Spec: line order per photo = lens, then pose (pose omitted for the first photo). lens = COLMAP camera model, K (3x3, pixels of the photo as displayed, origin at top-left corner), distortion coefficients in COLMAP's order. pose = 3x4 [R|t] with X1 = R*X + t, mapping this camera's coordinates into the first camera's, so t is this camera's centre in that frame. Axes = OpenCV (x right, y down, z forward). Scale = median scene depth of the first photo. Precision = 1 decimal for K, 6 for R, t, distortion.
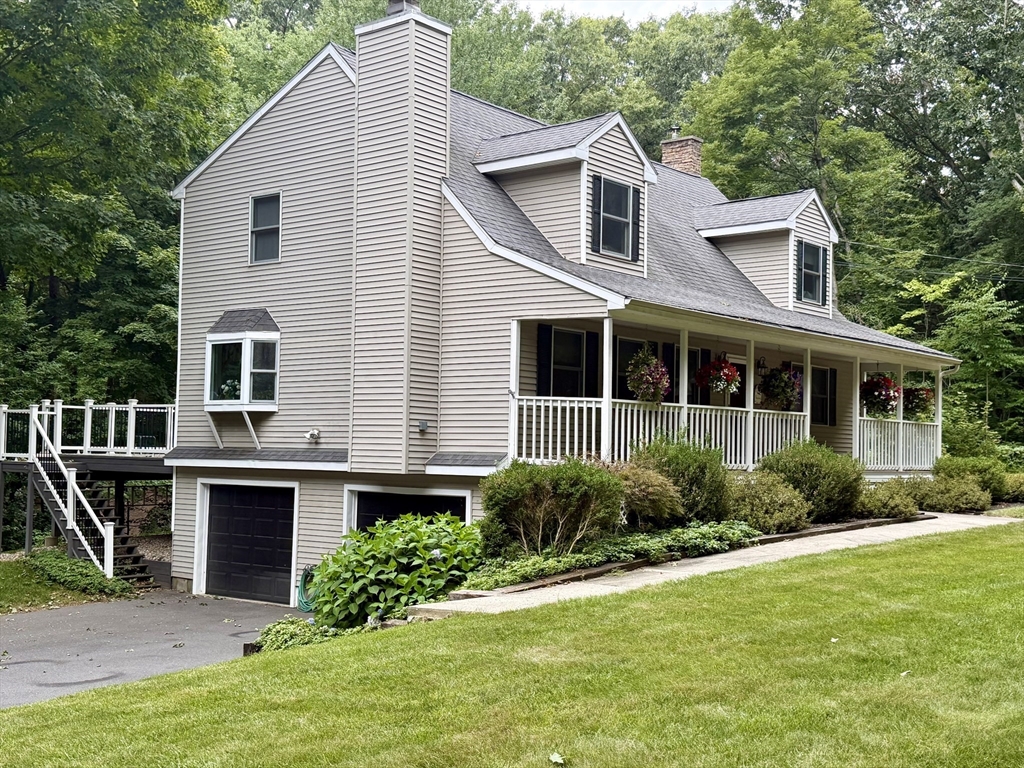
lens RADIAL K [[1219.6, 0, 517.0], [0, 1219.6, 387.5], [0, 0, 1]] dist [0.187115, -0.405395]
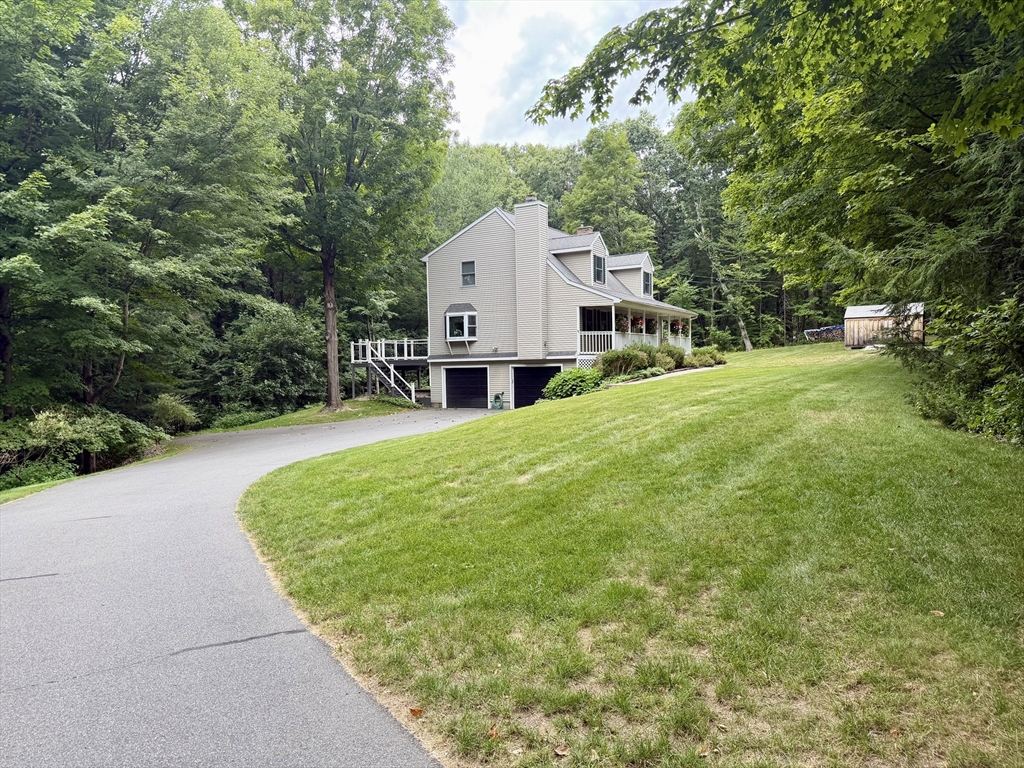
lens RADIAL K [[707.3, 0, 506.9], [0, 707.3, 388.3], [0, 0, 1]] dist [0.176180, -0.360855]
pose [[0.984259, -0.043425, 0.171314, -0.421142], [0.029050, 0.995911, 0.085544, -0.007939], [-0.174328, -0.079221, 0.981496, -0.615631]]
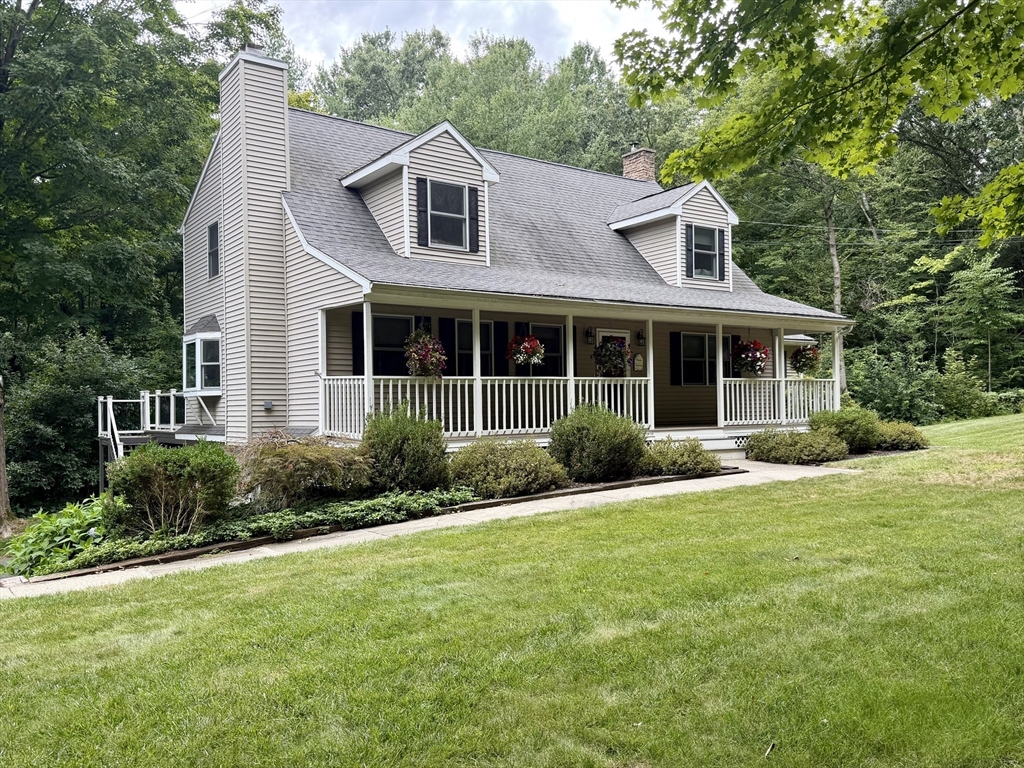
lens RADIAL K [[824.1, 0, 512.0], [0, 824.1, 384.0], [0, 0, 1]] dist [0.108073, -0.156905]
pose [[0.966148, -0.042831, -0.254409, 0.316818], [0.048652, 0.998677, 0.016631, 0.008525], [0.253360, -0.028446, 0.966954, 0.258972]]
